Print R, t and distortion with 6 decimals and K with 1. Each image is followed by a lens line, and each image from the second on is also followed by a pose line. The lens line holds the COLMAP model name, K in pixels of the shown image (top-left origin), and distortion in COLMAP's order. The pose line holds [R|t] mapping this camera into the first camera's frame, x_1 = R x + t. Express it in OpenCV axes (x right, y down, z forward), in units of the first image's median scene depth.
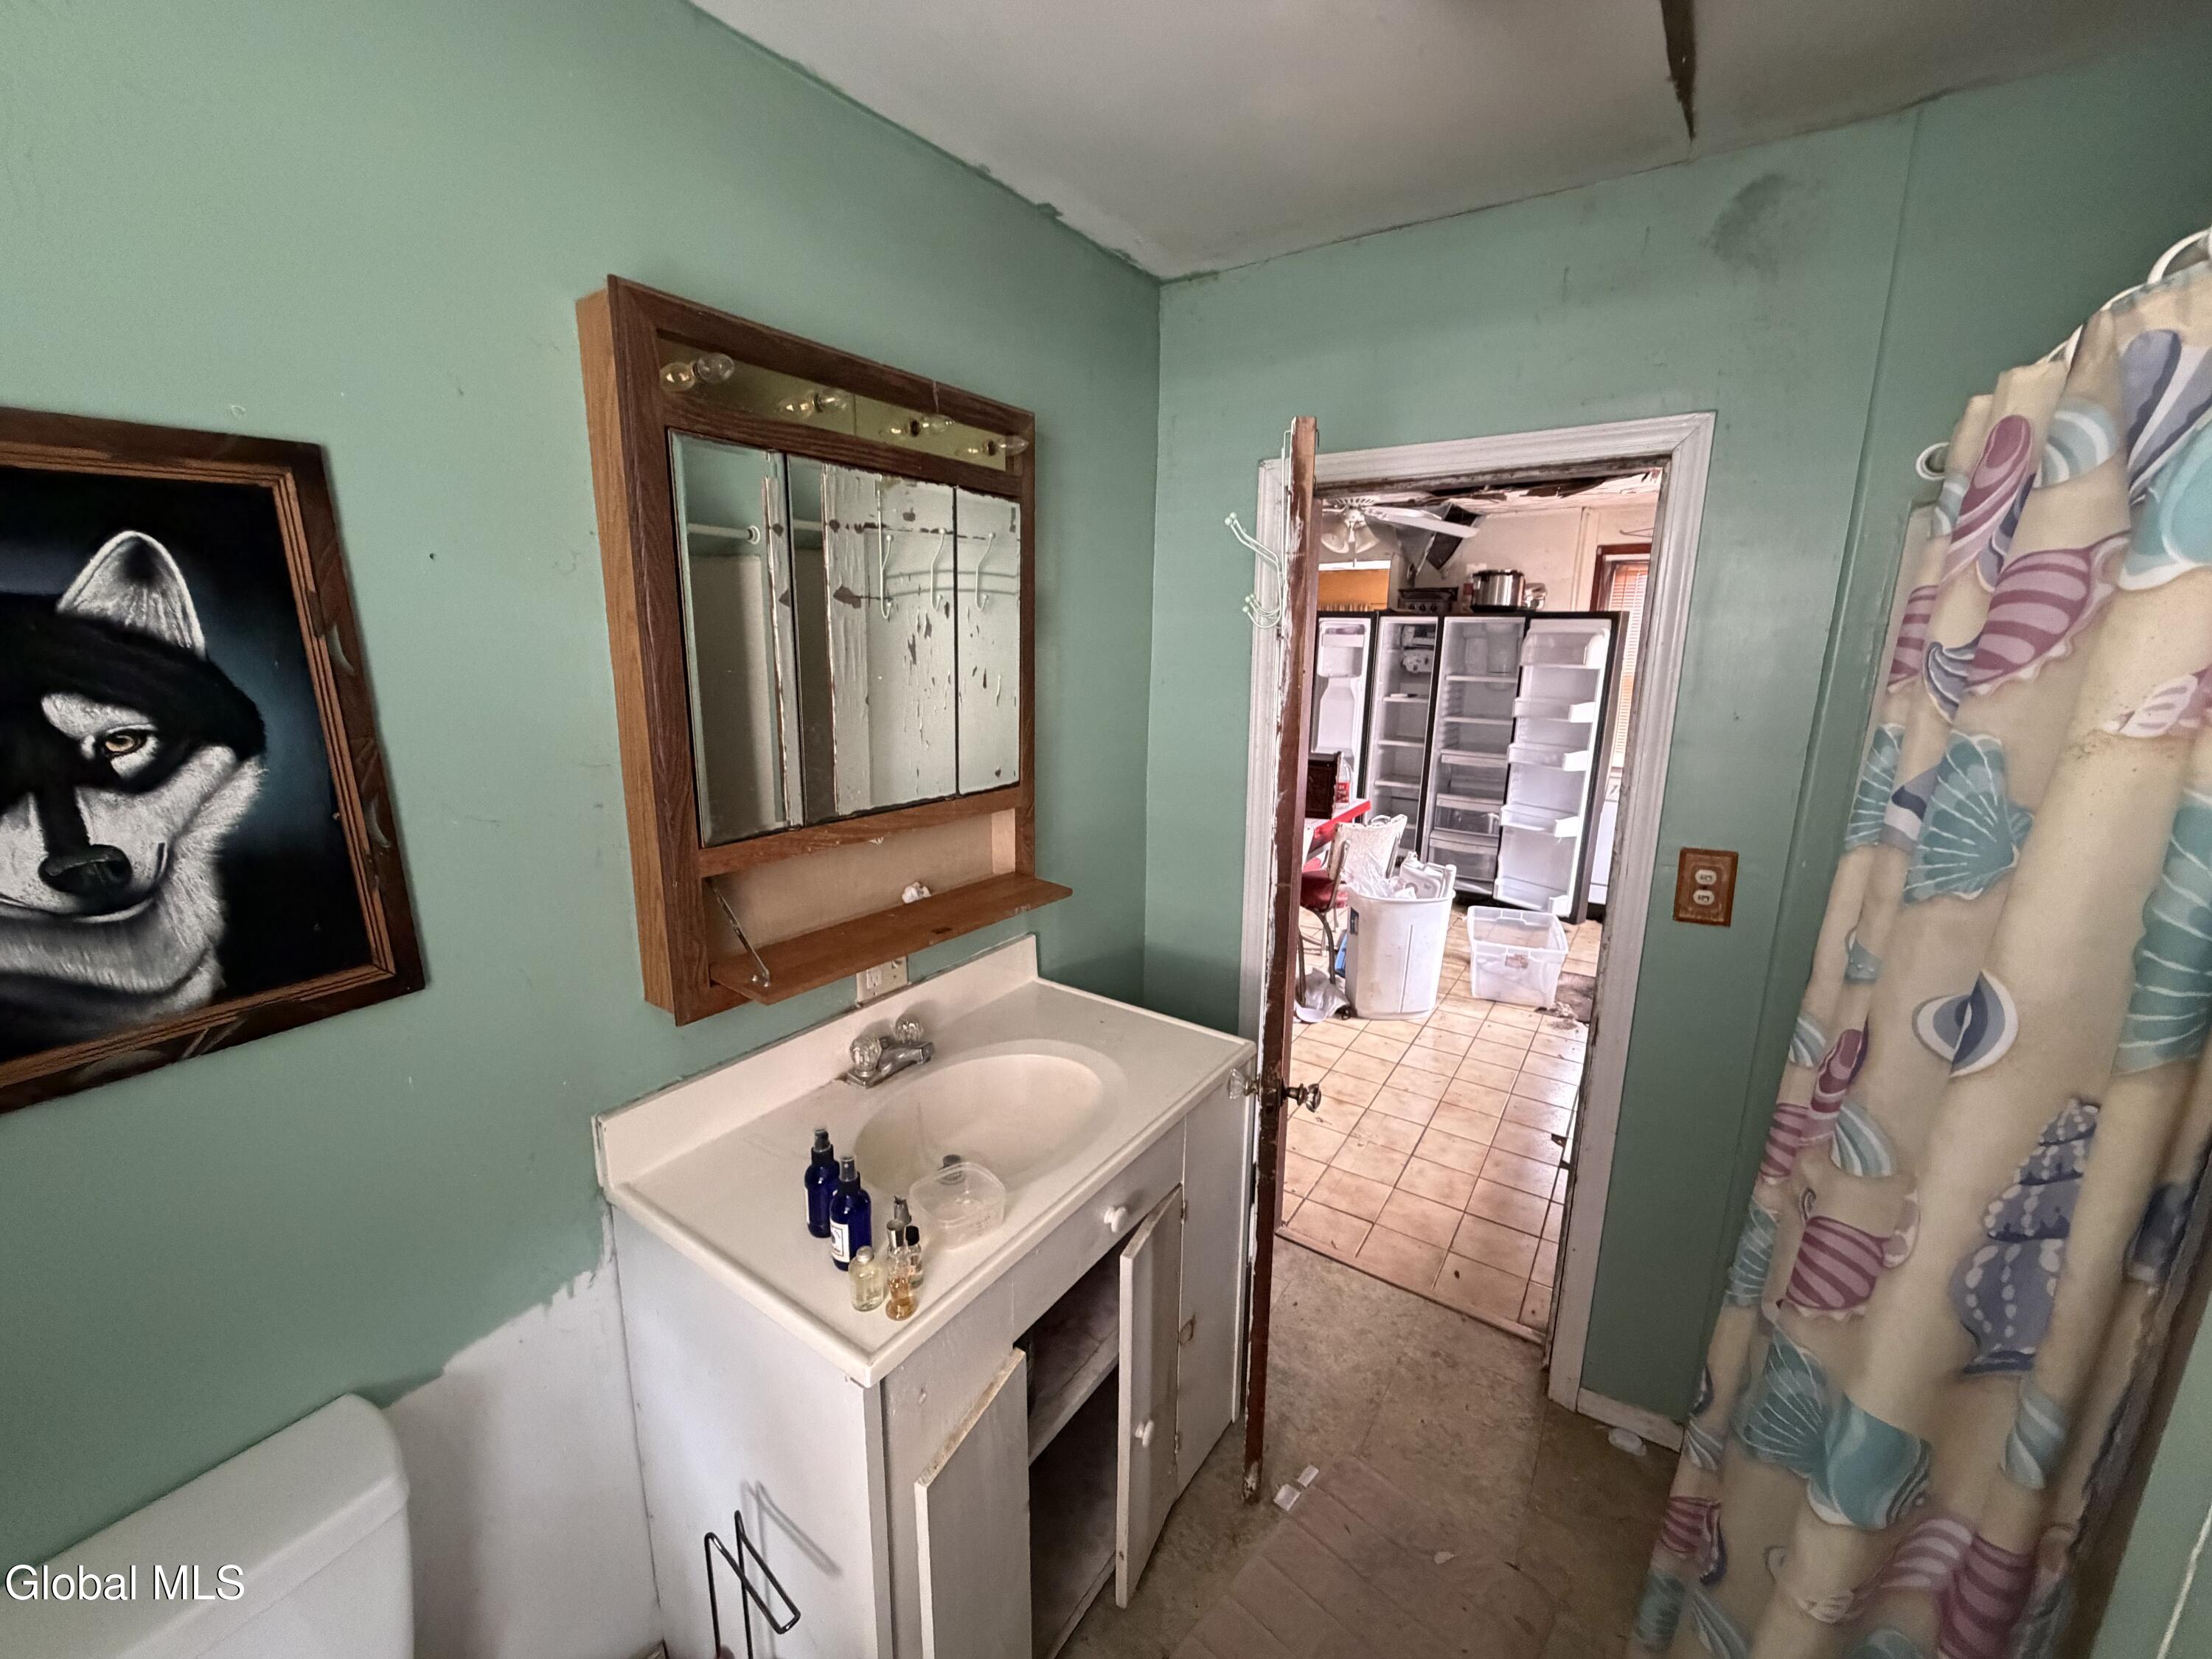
lens RADIAL K [[877.5, 0, 1094.9], [0, 877.5, 830.9], [0, 0, 1]] dist [-0.004156, -0.000325]
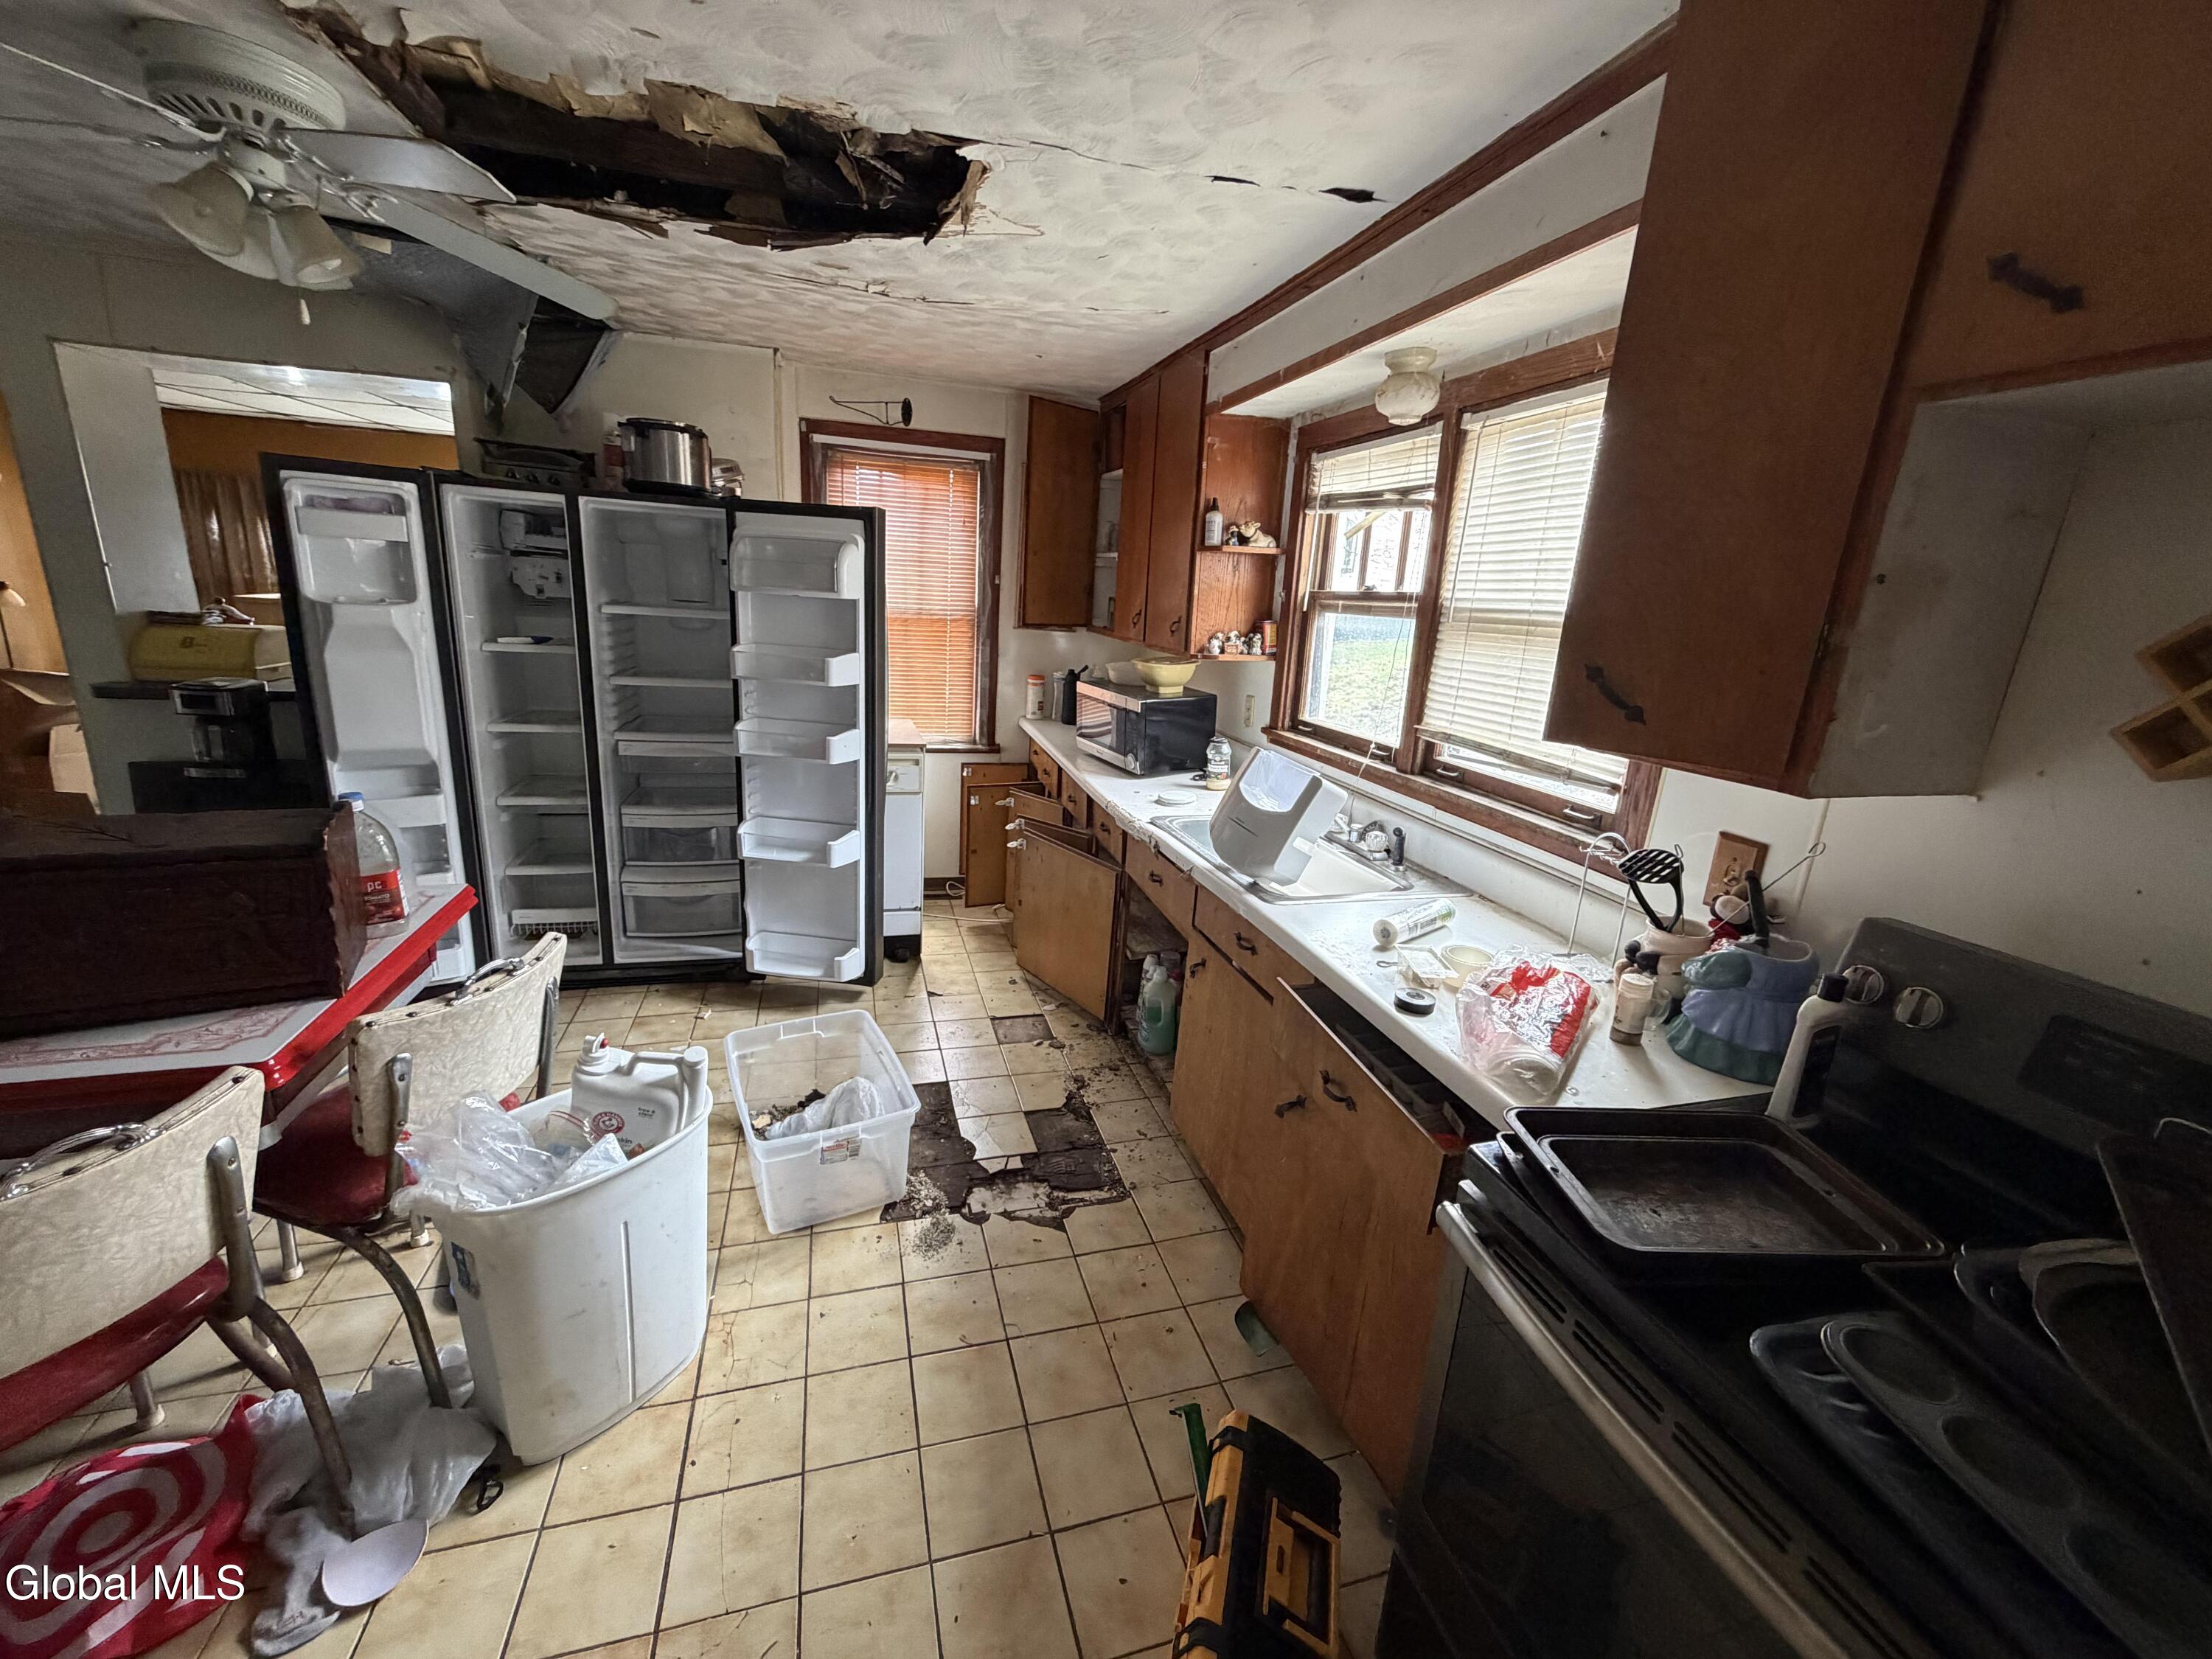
lens RADIAL K [[877.5, 0, 1101.8], [0, 877.5, 829.4], [0, 0, 1]] dist [-0.004156, -0.000325]
pose [[0.634843, -0.170800, 0.753526, 0.155472], [0.114463, 0.985289, 0.126899, -0.068896], [-0.764115, 0.005690, 0.645054, 0.389027]]
